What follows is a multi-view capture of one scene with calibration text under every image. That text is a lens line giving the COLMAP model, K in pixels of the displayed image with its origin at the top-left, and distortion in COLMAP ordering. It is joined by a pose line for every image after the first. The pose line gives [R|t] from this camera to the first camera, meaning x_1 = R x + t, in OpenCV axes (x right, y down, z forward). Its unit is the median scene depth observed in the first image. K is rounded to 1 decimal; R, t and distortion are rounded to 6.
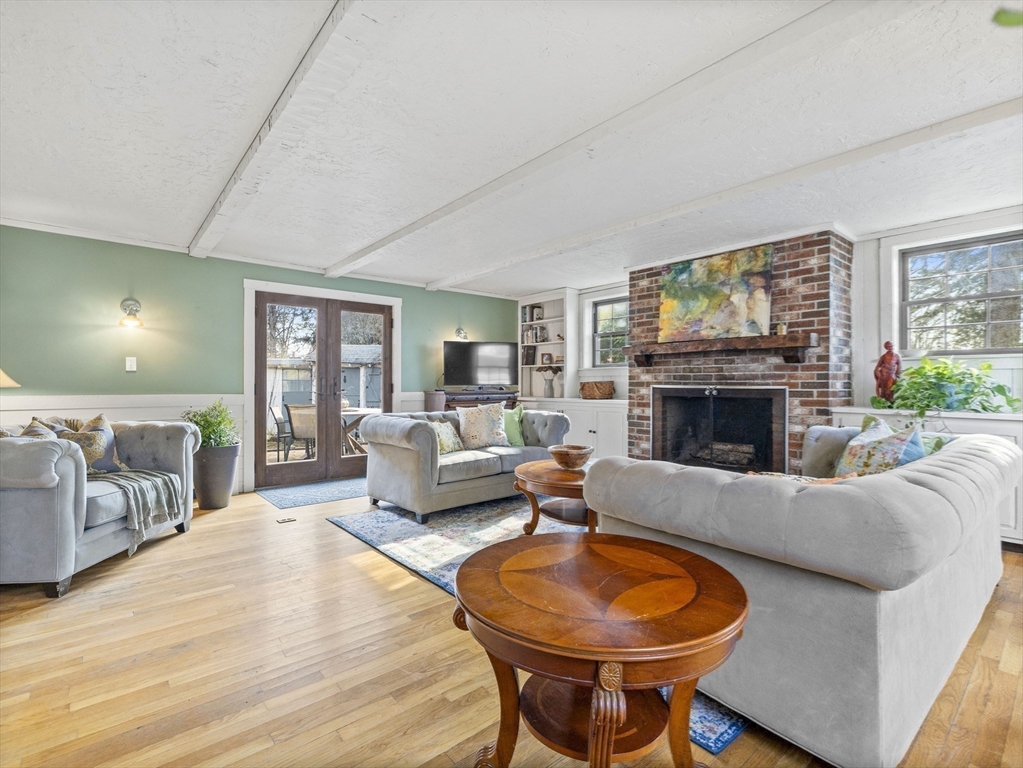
lens RADIAL K [[491.3, 0, 513.8], [0, 491.3, 383.6], [0, 0, 1]] dist [0.002619, -0.000392]
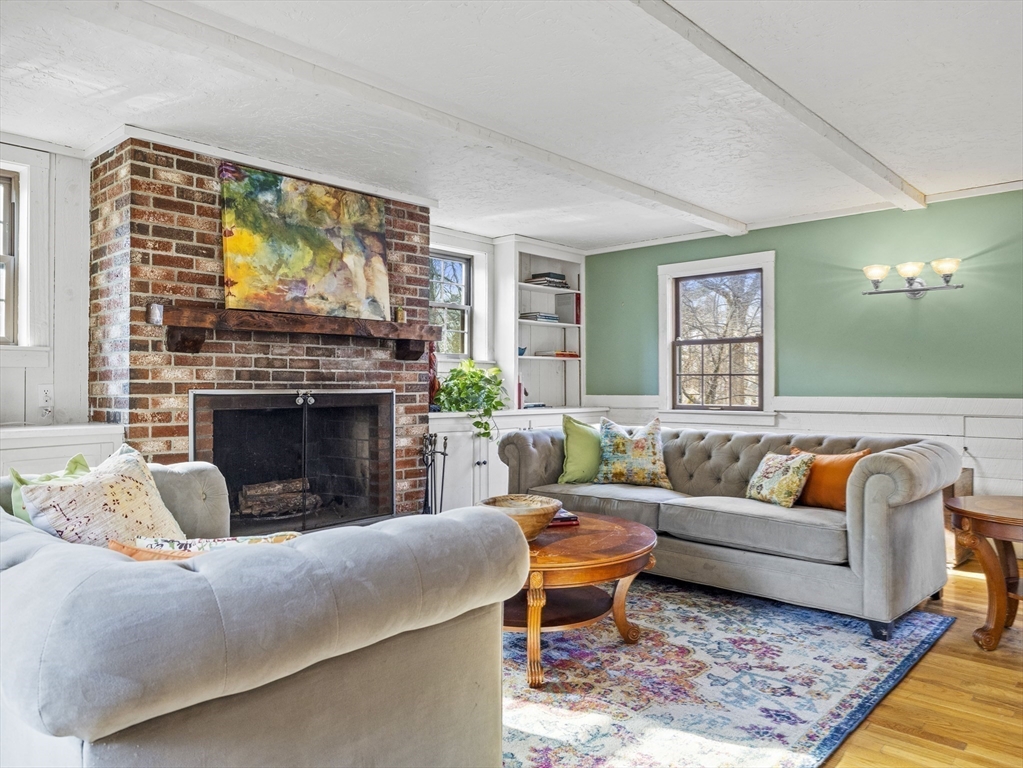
lens RADIAL K [[730.4, 0, 512.6], [0, 730.4, 381.2], [0, 0, 1]] dist [-0.006792, -0.002055]
pose [[-0.142603, 0.000869, 0.989780, -0.552448], [-0.001280, 0.999999, -0.001062, -0.005811], [-0.989779, -0.001419, -0.142602, 0.882705]]
